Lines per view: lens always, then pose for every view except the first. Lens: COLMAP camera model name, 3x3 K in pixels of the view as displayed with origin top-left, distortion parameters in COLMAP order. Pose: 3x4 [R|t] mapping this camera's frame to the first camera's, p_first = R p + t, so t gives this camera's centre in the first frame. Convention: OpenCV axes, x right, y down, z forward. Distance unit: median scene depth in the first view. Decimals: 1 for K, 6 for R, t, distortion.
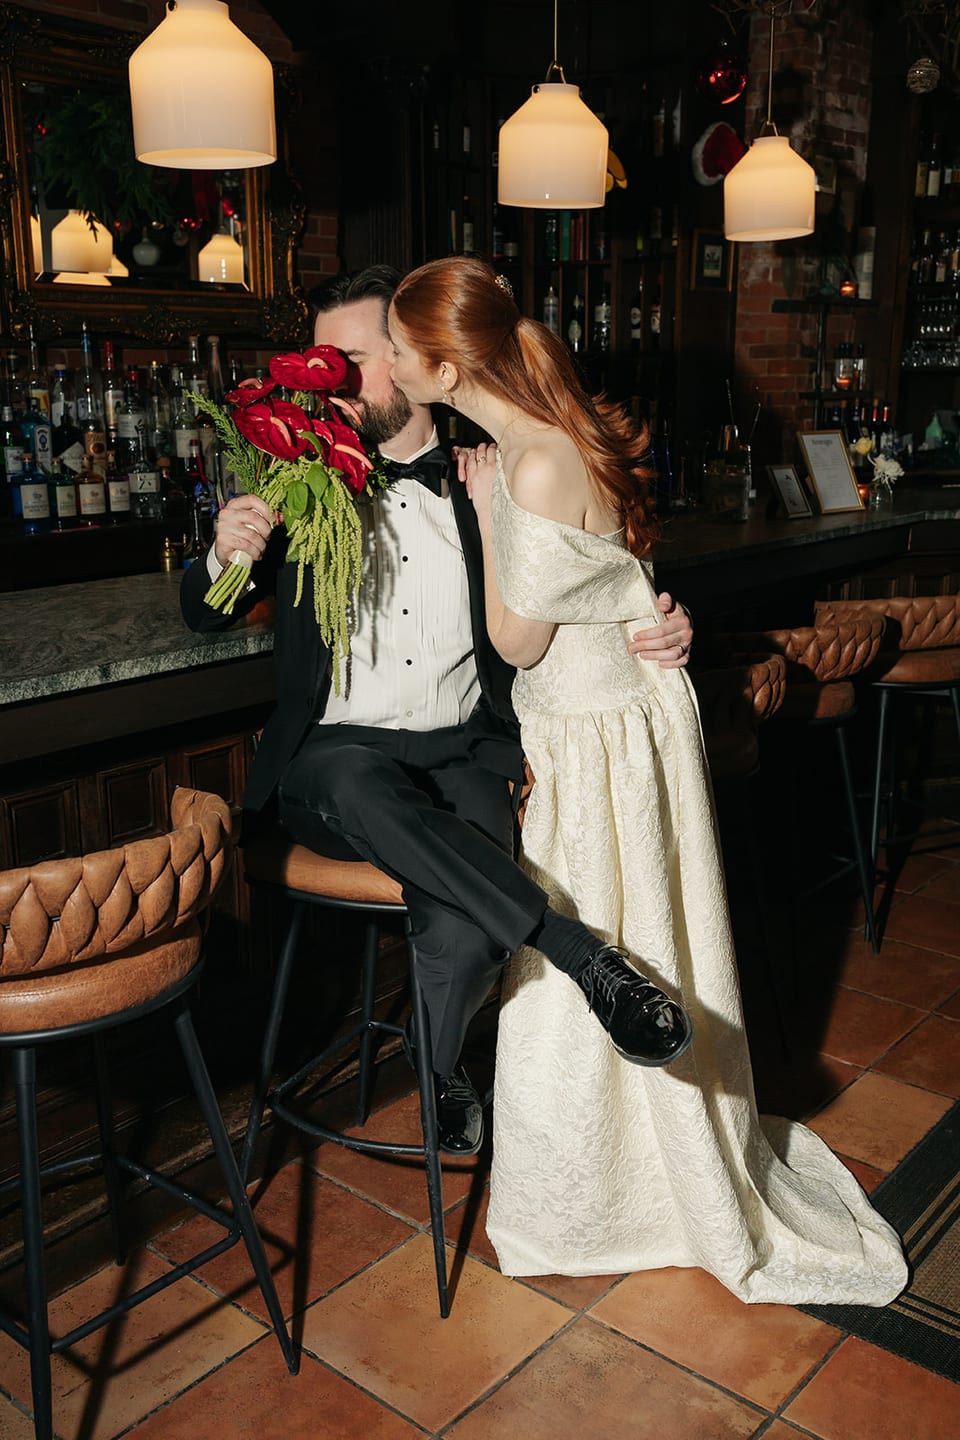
lens RADIAL K [[1359.0, 0, 480.0], [0, 1359.0, 720.0], [0, 0, 1]] dist [-0.009278, 0.012814]
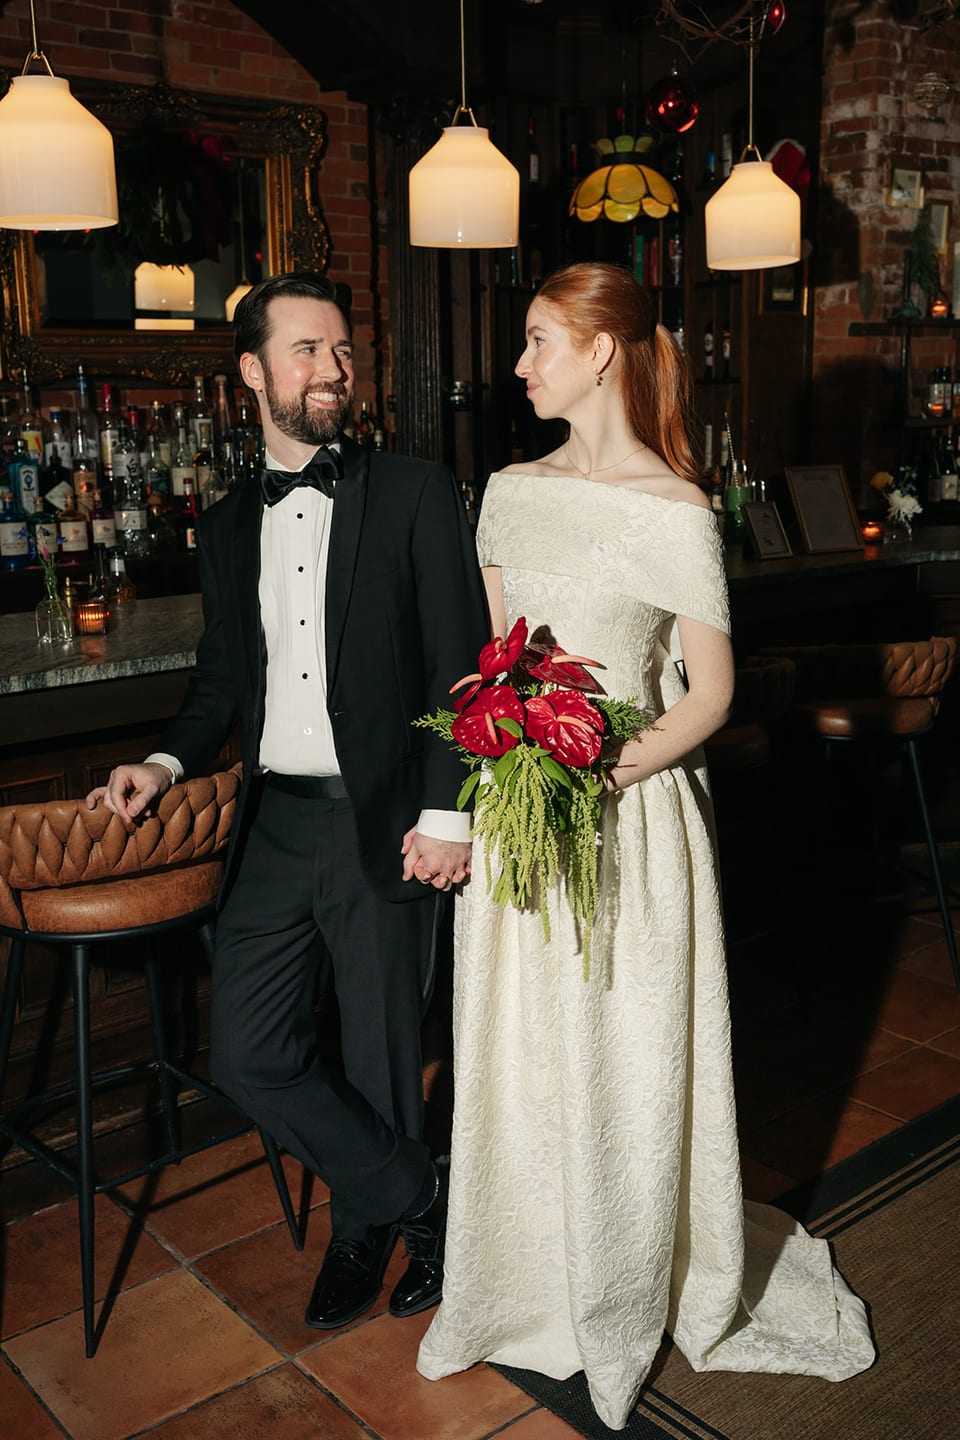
lens RADIAL K [[1456.5, 0, 477.7], [0, 1456.5, 701.7], [0, 0, 1]] dist [-0.007813, 0.008685]
pose [[0.985362, 0.021679, -0.169094, 0.185621], [-0.028668, 0.998828, -0.039000, -0.003502], [0.168050, 0.043277, 0.984828, -0.024658]]
